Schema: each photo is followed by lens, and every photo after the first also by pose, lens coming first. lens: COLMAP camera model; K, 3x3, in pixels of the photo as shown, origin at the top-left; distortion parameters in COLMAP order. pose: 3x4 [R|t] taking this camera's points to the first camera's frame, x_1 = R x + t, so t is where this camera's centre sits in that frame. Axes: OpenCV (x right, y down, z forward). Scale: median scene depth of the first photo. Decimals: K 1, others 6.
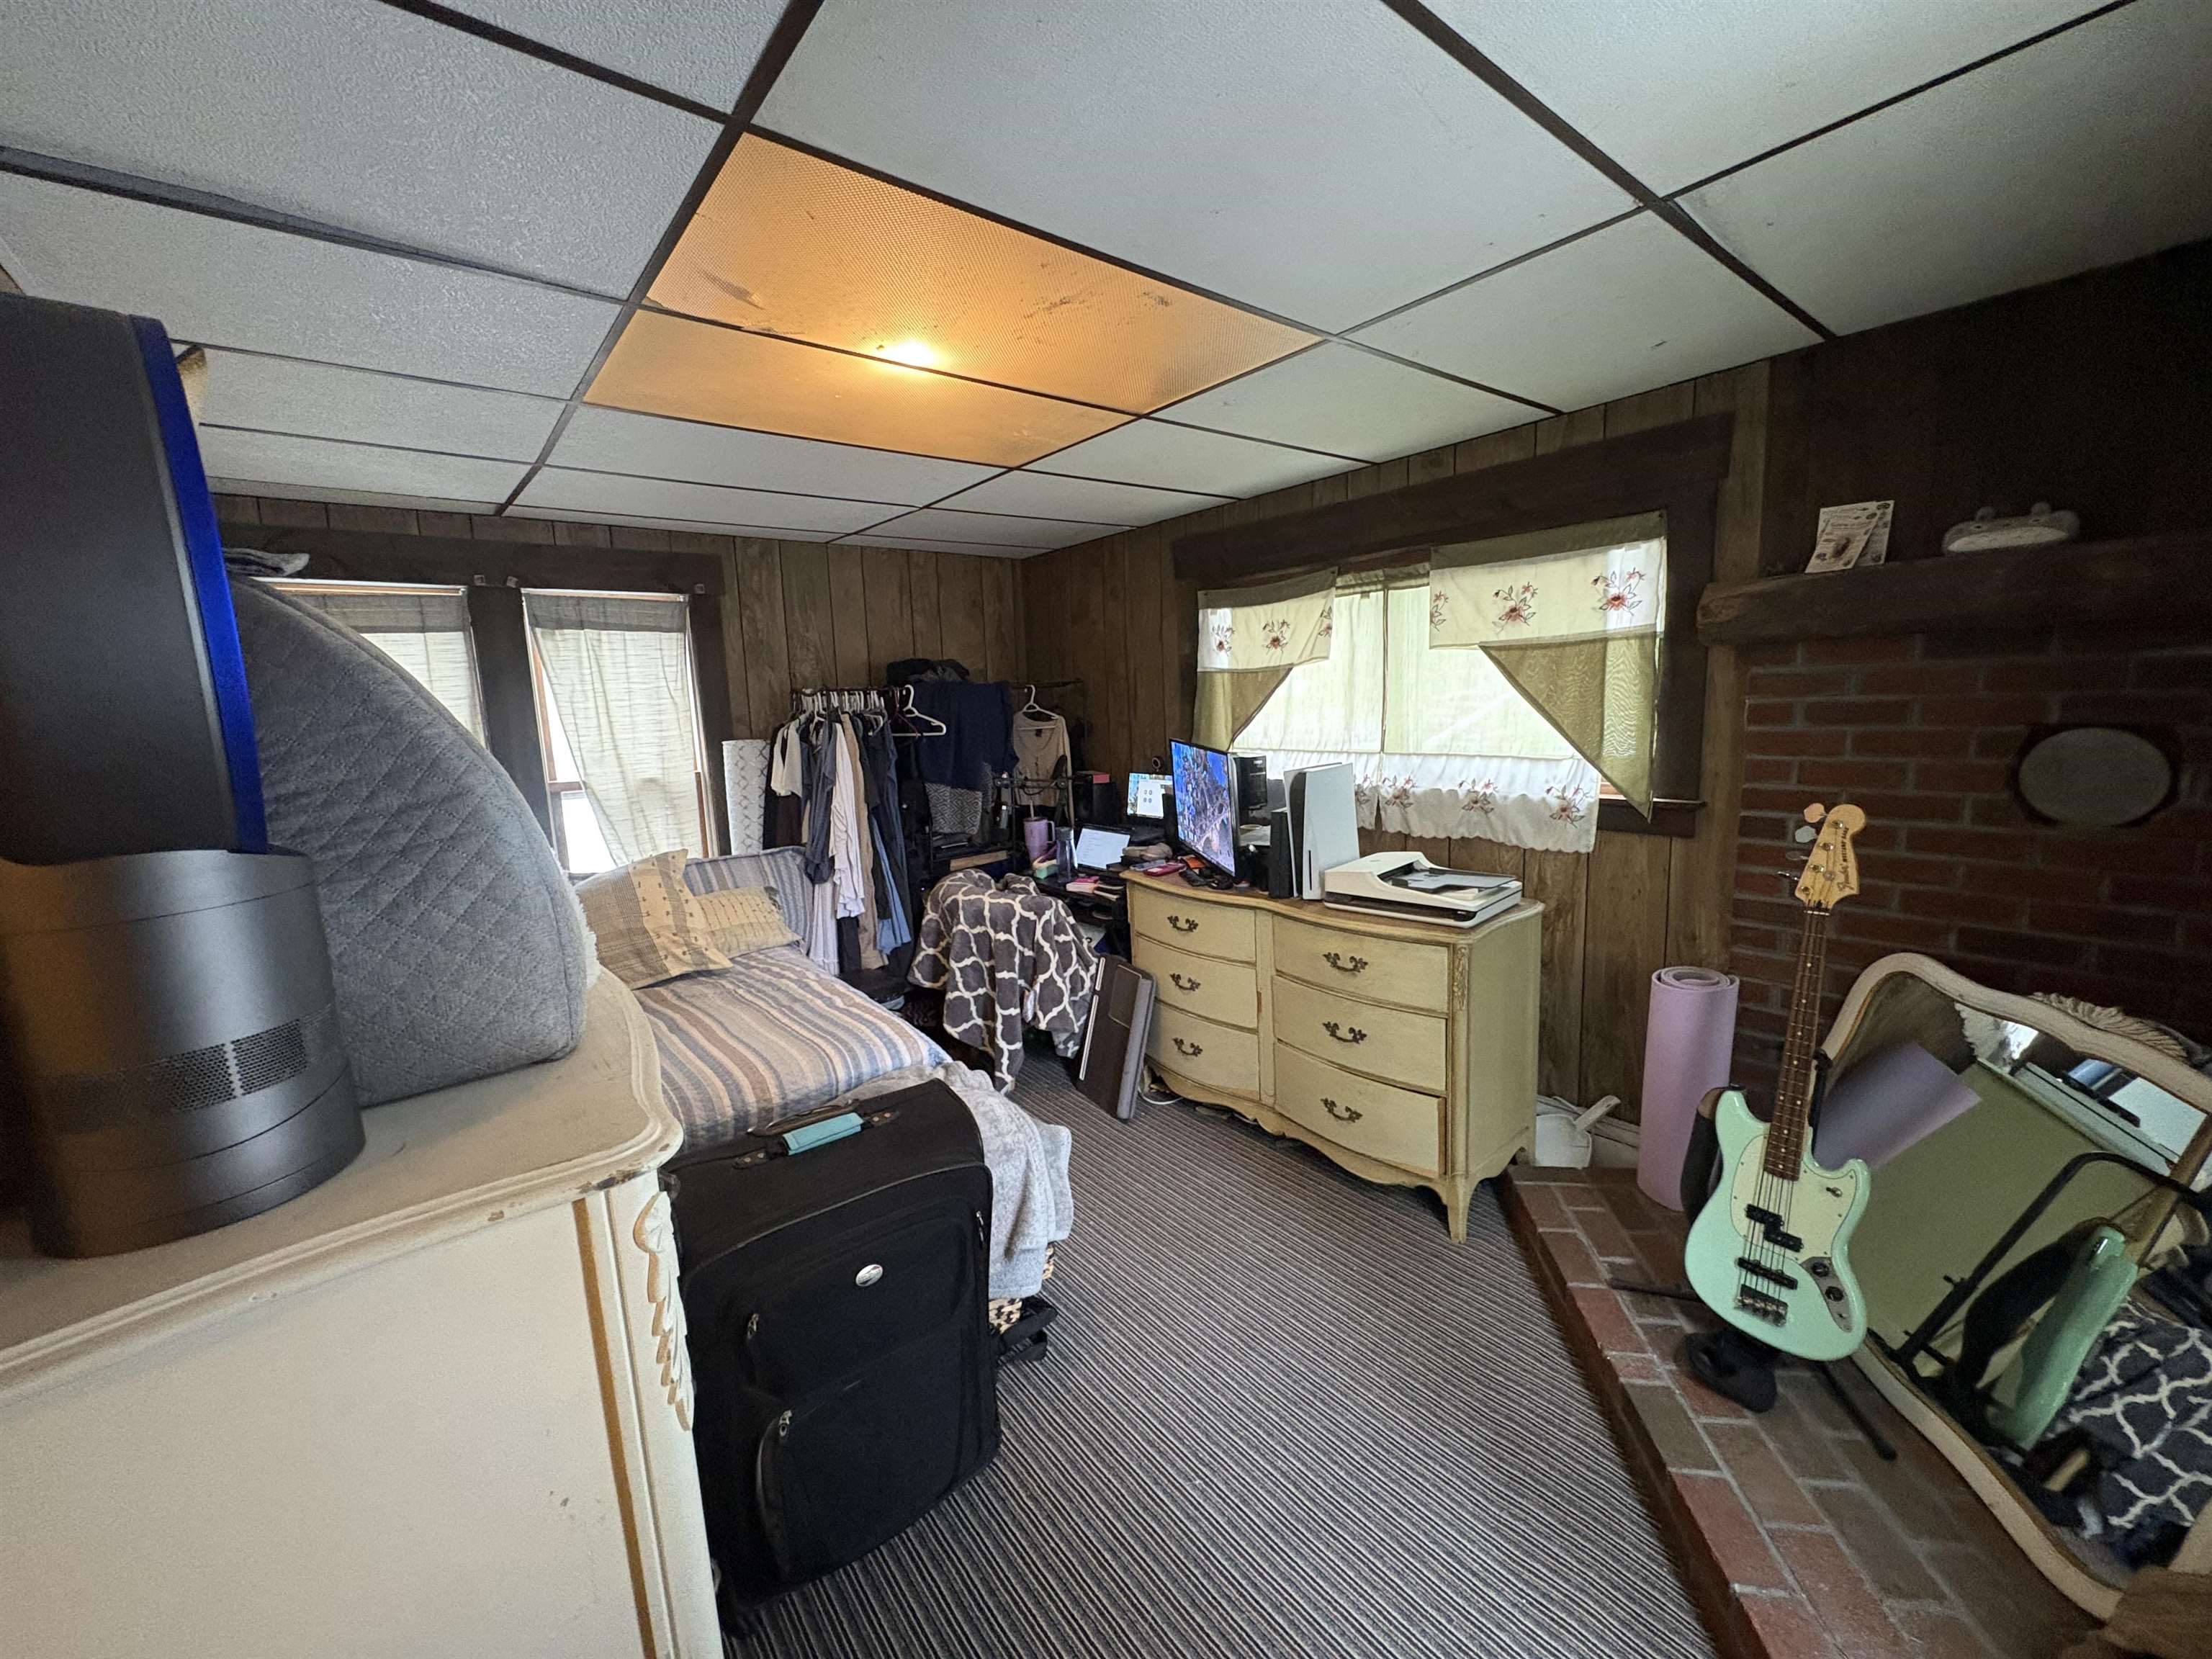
lens RADIAL K [[877.5, 0, 1105.2], [0, 877.5, 829.9], [0, 0, 1]] dist [0.000229, -0.000106]
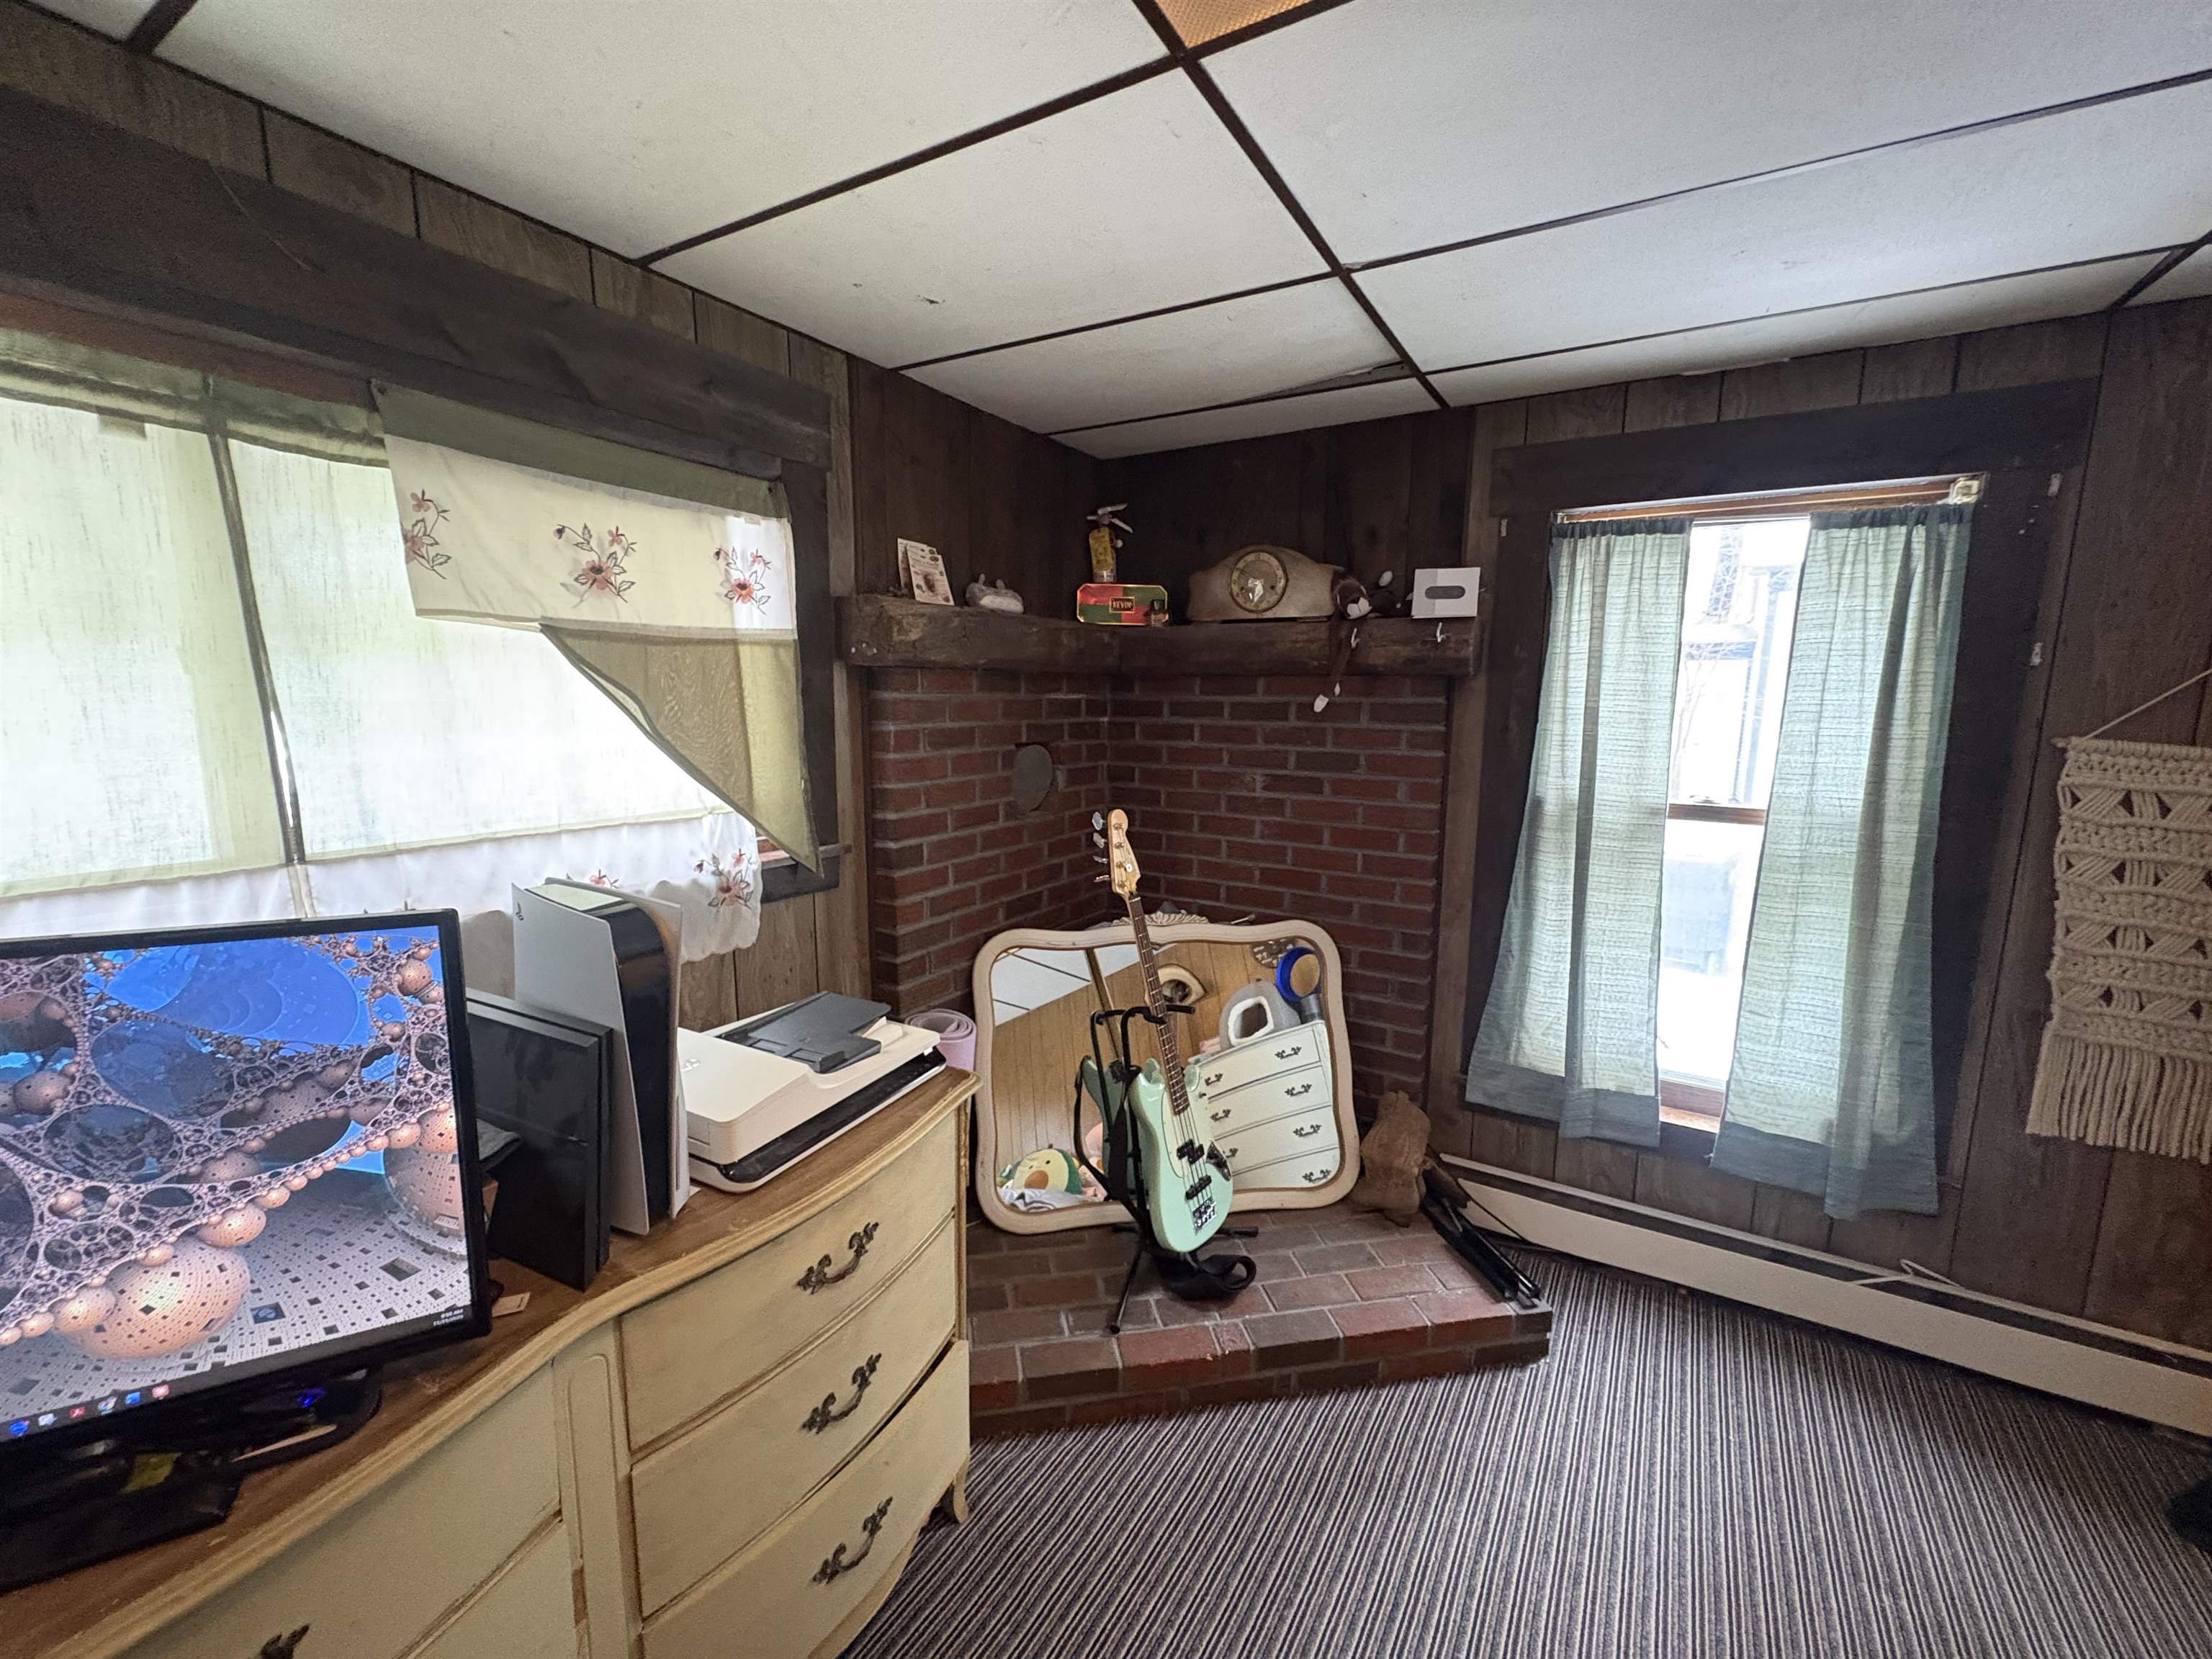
lens RADIAL K [[877.5, 0, 1105.2], [0, 877.5, 829.9], [0, 0, 1]] dist [0.000229, -0.000106]
pose [[-0.334901, -0.104388, 0.936453, -0.206547], [0.146642, 0.975961, 0.161235, -0.138257], [-0.930772, 0.191321, -0.311543, 0.964066]]
